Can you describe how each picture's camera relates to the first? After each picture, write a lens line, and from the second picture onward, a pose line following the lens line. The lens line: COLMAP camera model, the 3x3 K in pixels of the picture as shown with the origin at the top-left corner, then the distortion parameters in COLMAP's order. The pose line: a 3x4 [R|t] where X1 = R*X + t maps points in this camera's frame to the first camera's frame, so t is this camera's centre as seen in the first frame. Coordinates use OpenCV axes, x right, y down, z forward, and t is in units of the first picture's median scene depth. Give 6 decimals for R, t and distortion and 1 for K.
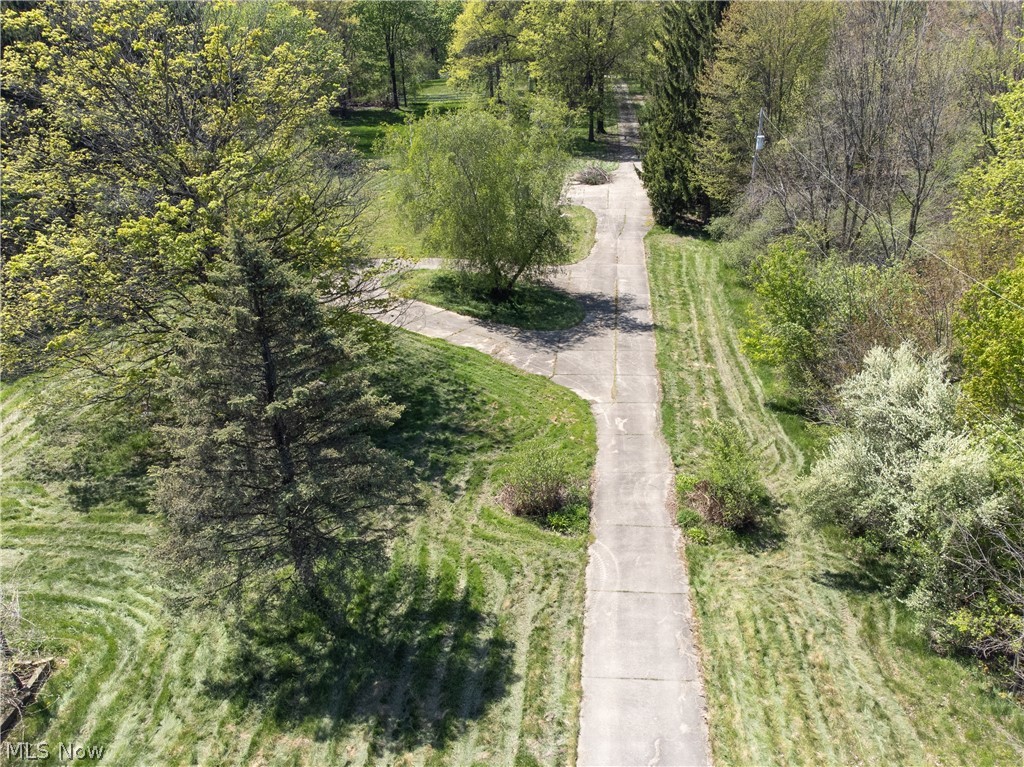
lens RADIAL K [[802.7, 0, 512.0], [0, 802.7, 383.5], [0, 0, 1]] dist [0.030550, -0.002519]
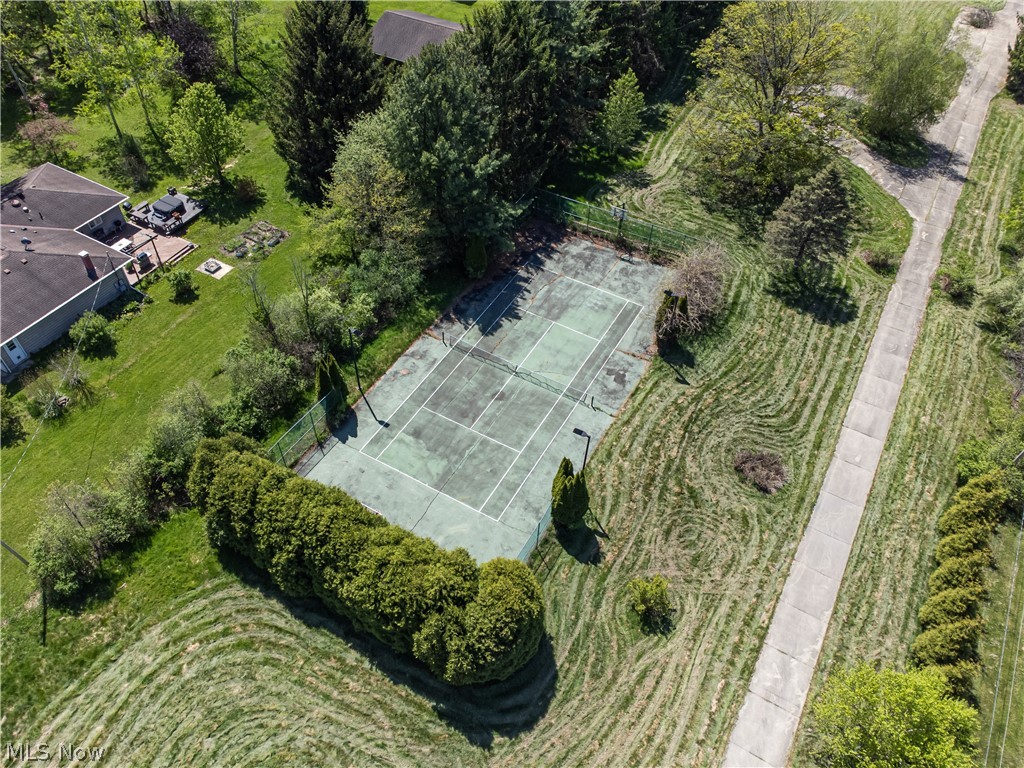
lens RADIAL K [[802.7, 0, 512.0], [0, 802.7, 384.0], [0, 0, 1]] dist [0.030550, -0.002519]
pose [[0.921875, 0.339527, -0.186732, -0.454949], [-0.234492, 0.872473, 0.428723, -0.361836], [0.308482, -0.351442, 0.883927, -1.870692]]
